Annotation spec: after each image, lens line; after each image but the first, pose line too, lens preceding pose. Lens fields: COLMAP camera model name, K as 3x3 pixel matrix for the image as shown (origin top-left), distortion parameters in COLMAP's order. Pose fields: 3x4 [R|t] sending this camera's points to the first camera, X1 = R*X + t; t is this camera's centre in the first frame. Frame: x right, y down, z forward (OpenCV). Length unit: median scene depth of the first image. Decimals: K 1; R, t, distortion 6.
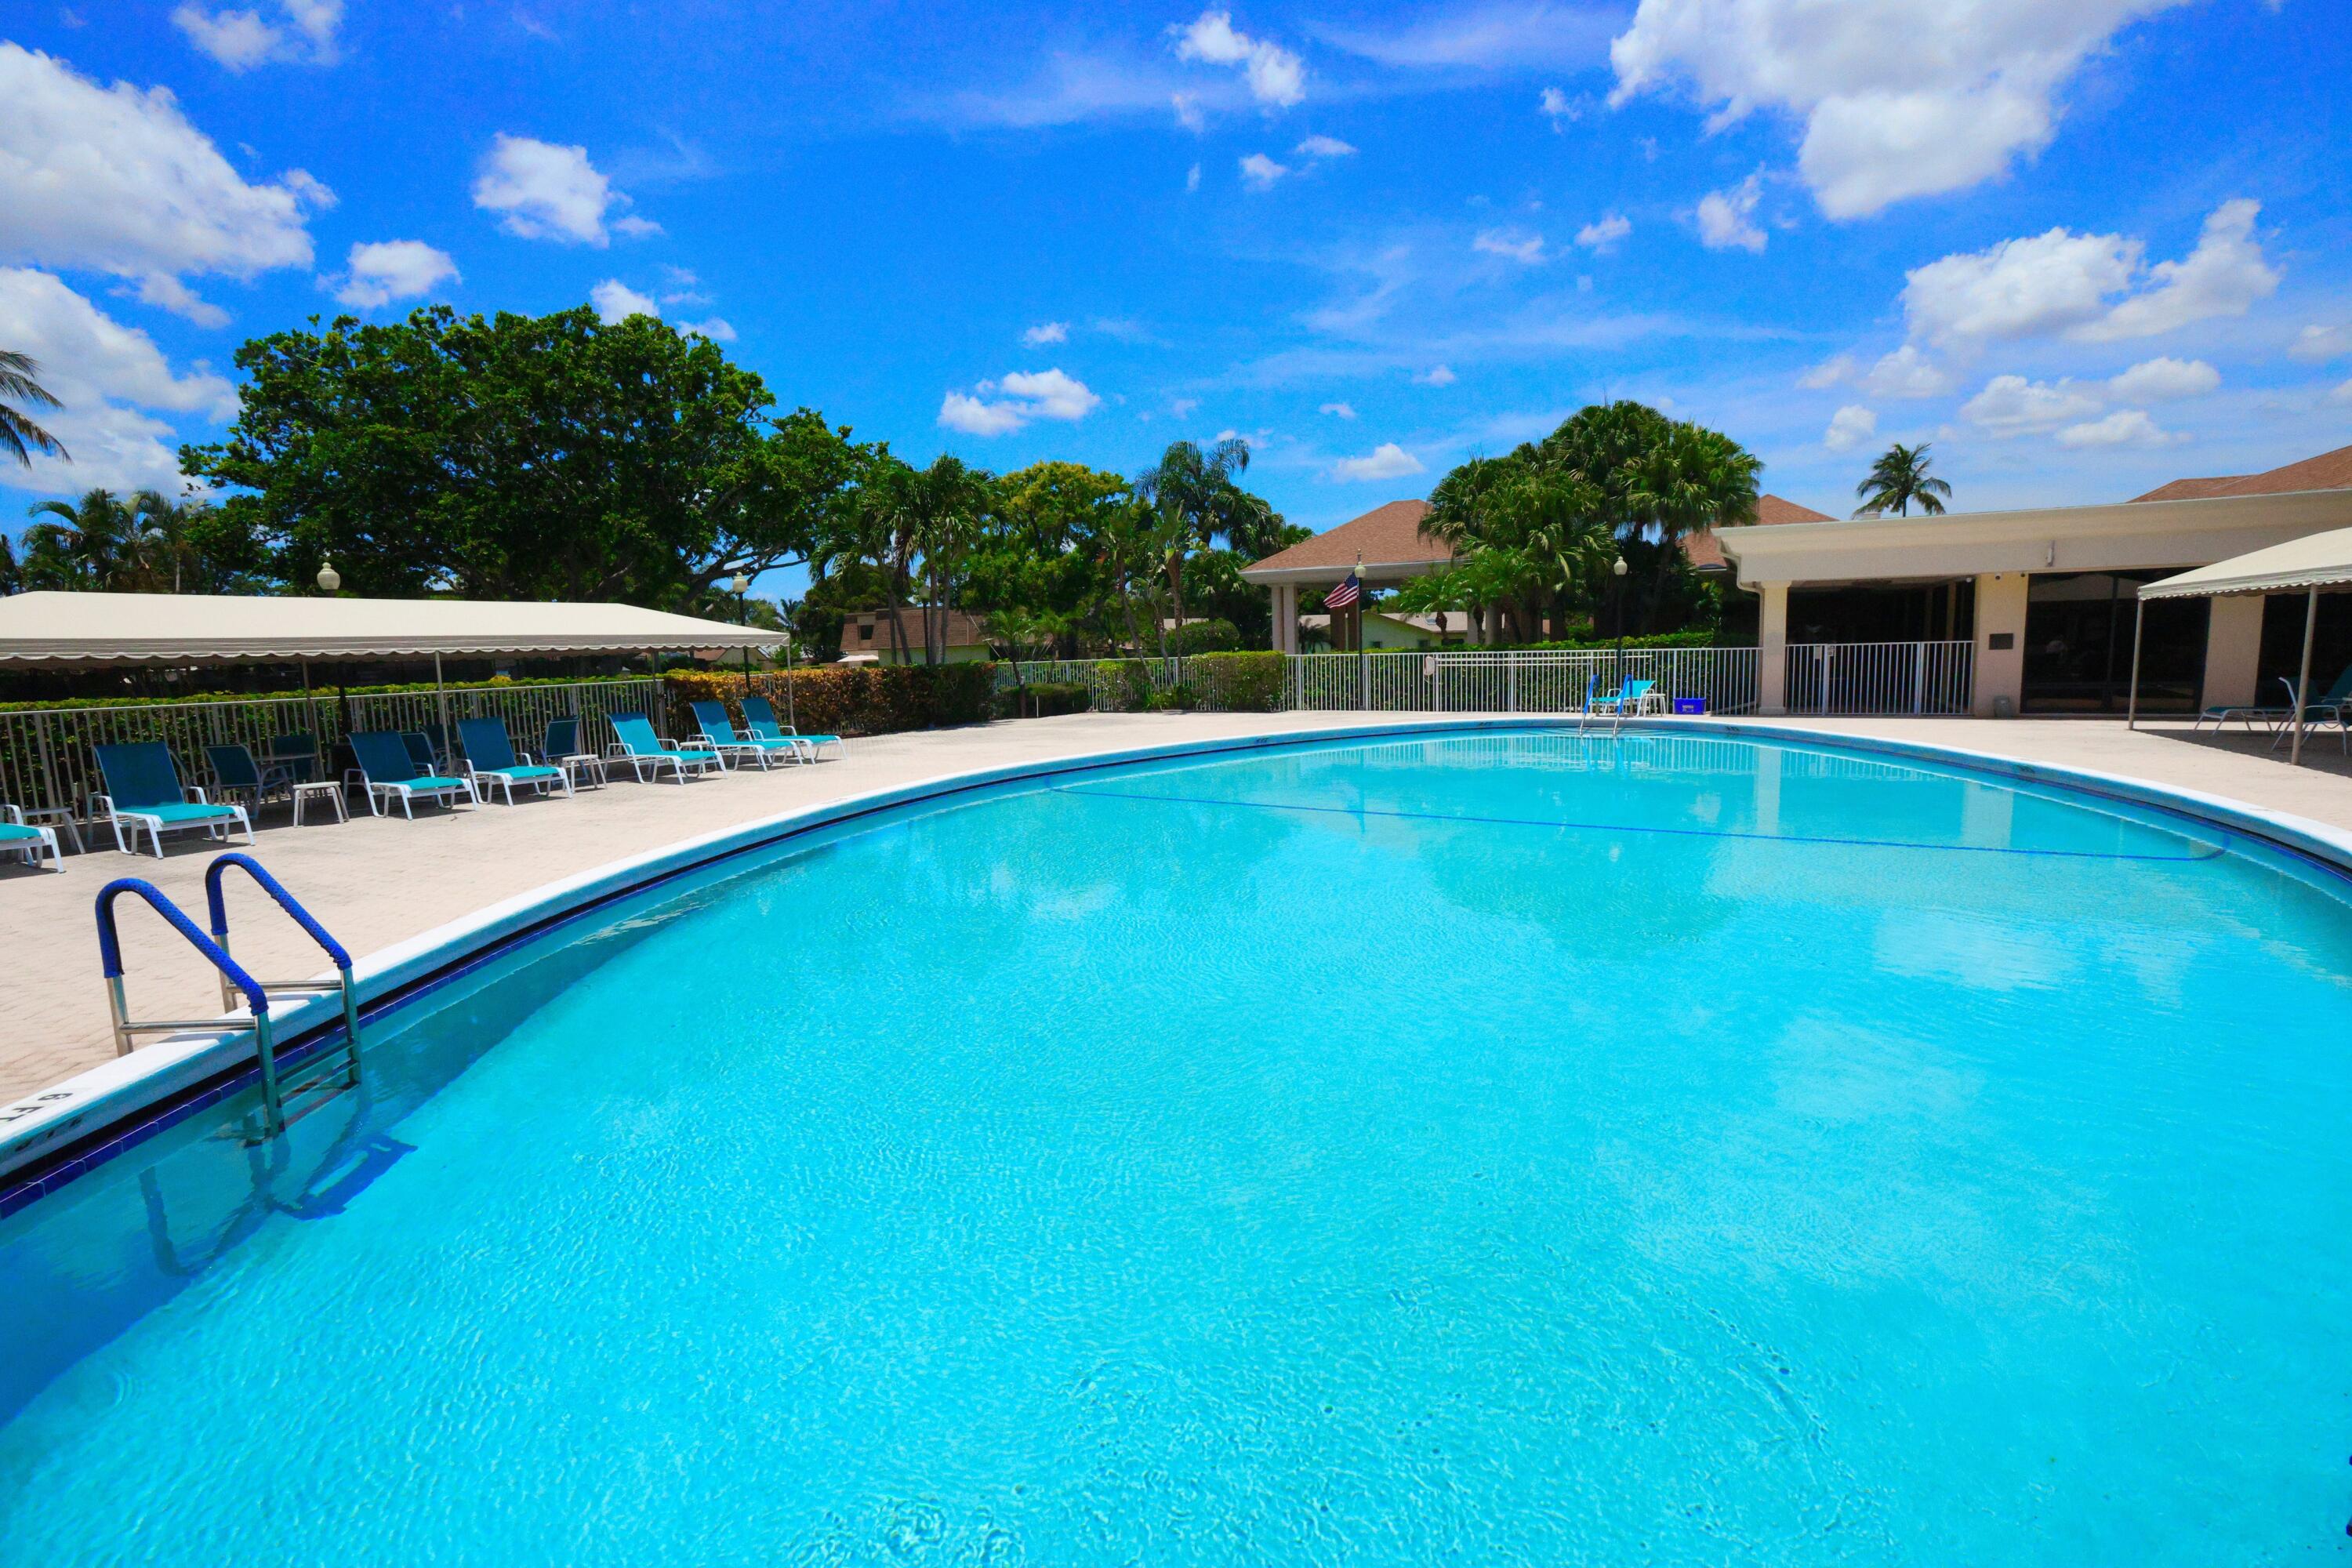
lens RADIAL K [[1080.0, 0, 1176.0], [0, 1080.0, 784.0], [0, 0, 1]] dist [-0.068680, 0.032657]
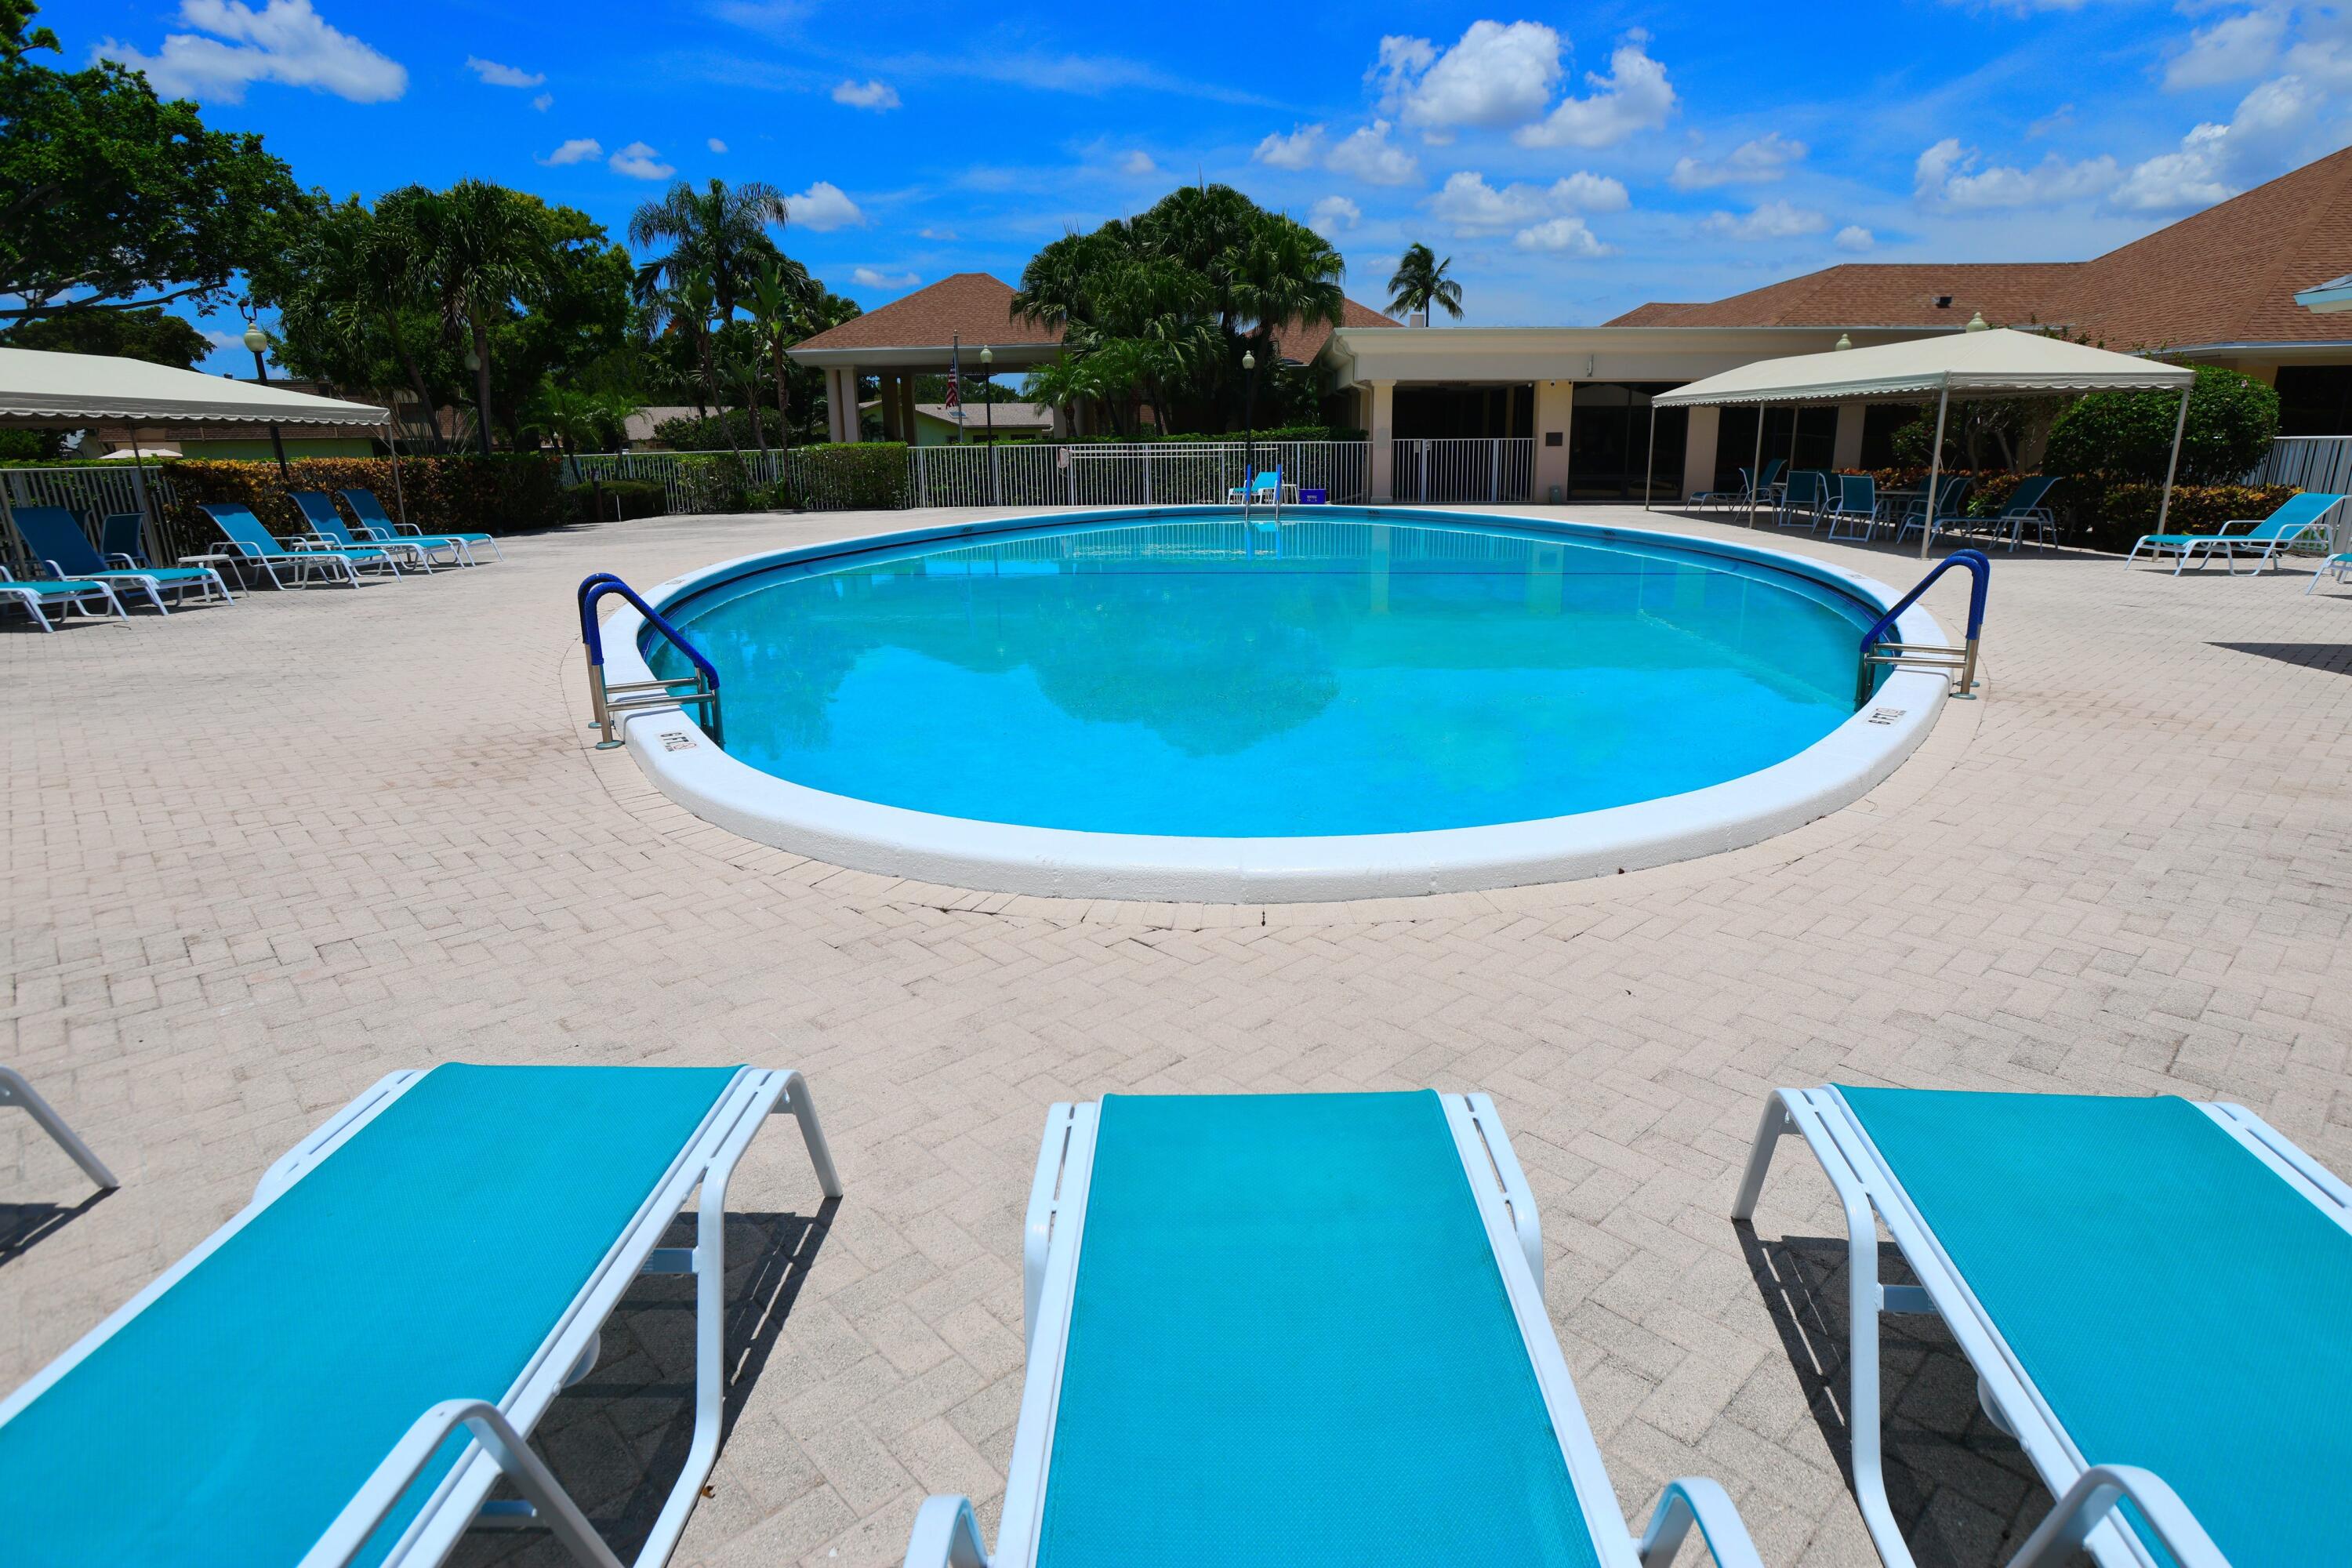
lens RADIAL K [[1277.2, 0, 1182.3], [0, 1277.2, 819.7], [0, 0, 1]] dist [-0.094504, 0.095019]
pose [[0.898062, -0.110572, 0.425744, -0.183044], [0.041519, 0.984877, 0.168208, 0.023070], [-0.437905, -0.133384, 0.889071, -0.106268]]
